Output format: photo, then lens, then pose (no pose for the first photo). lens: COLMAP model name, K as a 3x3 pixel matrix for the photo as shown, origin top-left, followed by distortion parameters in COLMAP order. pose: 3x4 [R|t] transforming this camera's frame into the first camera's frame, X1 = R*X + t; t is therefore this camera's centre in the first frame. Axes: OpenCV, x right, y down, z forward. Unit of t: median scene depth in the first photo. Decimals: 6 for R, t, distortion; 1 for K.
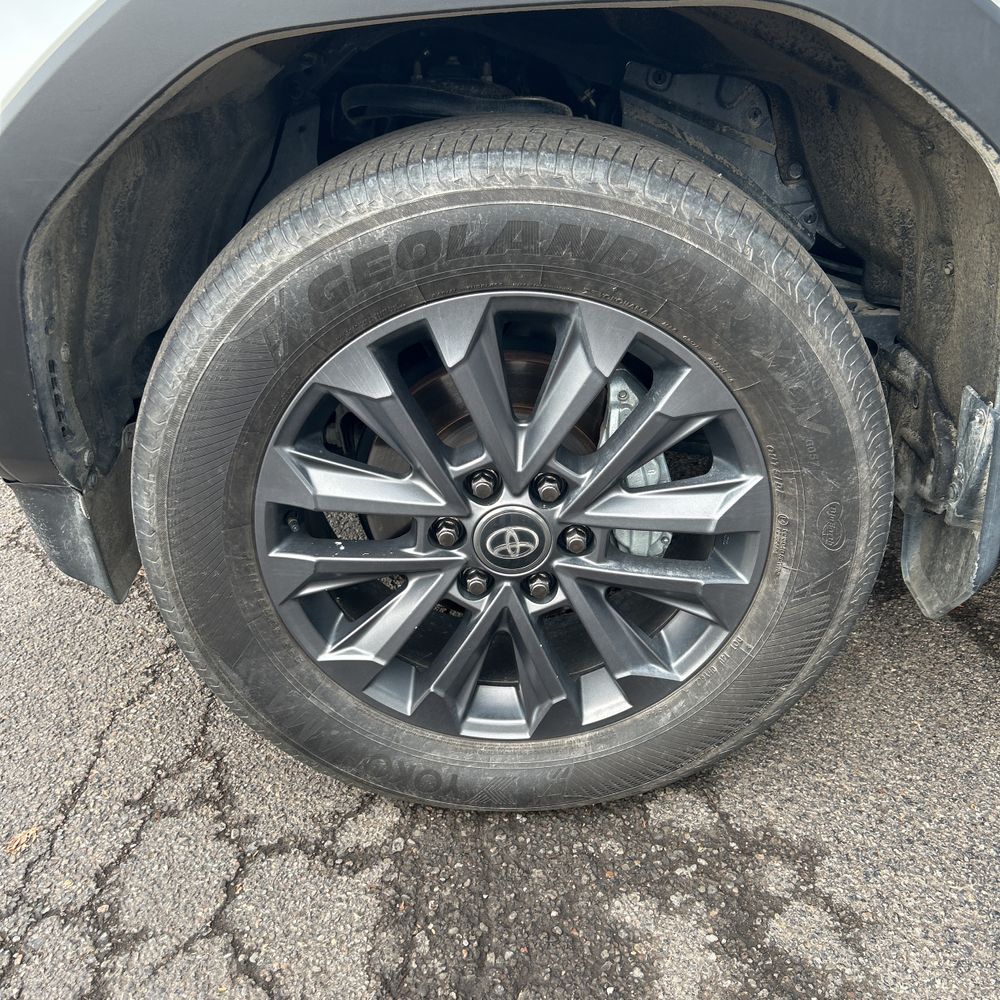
lens RADIAL K [[1007.9, 0, 493.7], [0, 1007.9, 499.3], [0, 0, 1]] dist [0.007182, 0.000000]
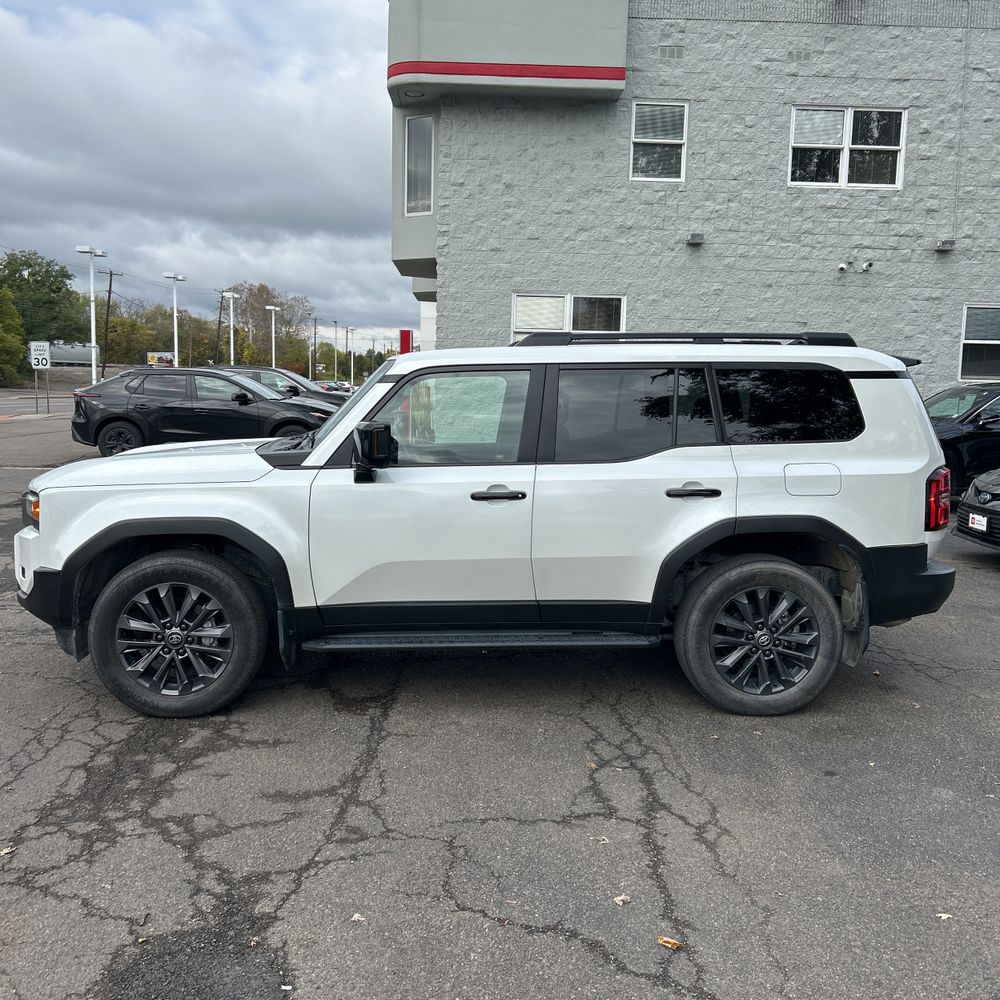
lens RADIAL K [[1007.9, 0, 499.5], [0, 1007.9, 495.2], [0, 0, 1]] dist [0.007182, 0.000000]
pose [[0.996349, 0.040669, 0.075062, 1.151966], [-0.009891, 0.928311, -0.371673, 1.158590], [-0.084796, 0.369574, 0.925324, -3.686104]]
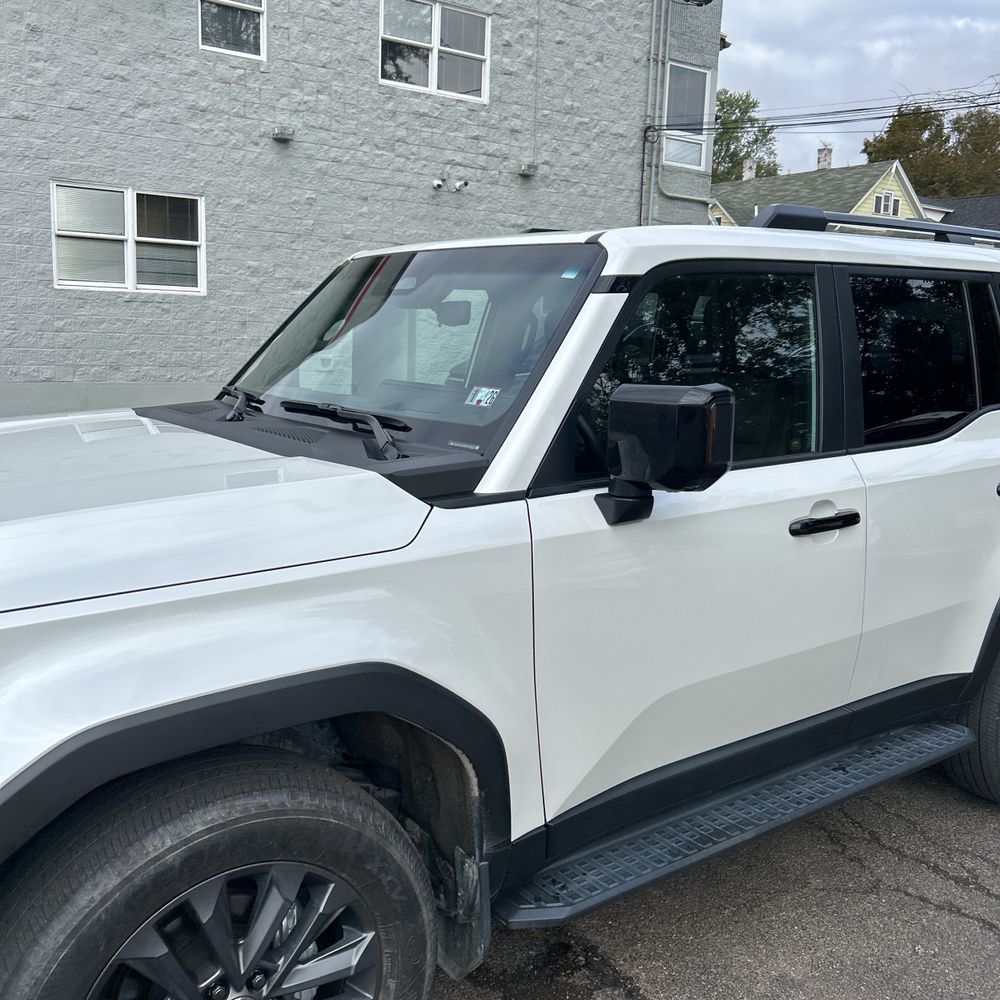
lens RADIAL K [[1007.9, 0, 499.6], [0, 1007.9, 498.2], [0, 0, 1]] dist [0.007182, 0.000000]
pose [[0.803793, -0.044355, 0.593254, -0.575529], [0.229920, 0.942893, -0.241019, -0.265980], [-0.548684, 0.330130, 0.768088, -0.724303]]
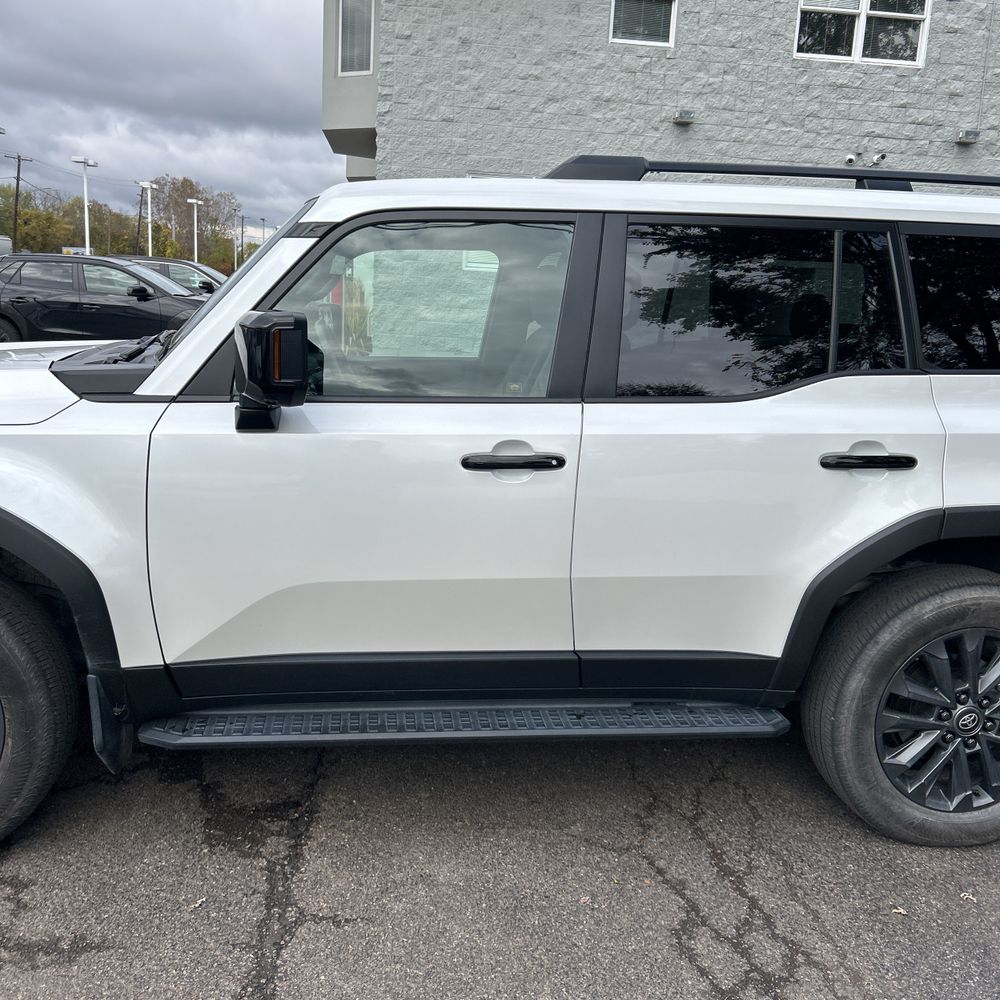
lens RADIAL K [[1007.9, 0, 493.7], [0, 1007.9, 505.2], [0, 0, 1]] dist [0.007182, 0.000000]
pose [[0.988815, 0.049405, 0.140726, 1.107002], [-0.007978, 0.959712, -0.280873, 0.200154], [-0.148933, 0.276609, 0.949372, -1.624317]]
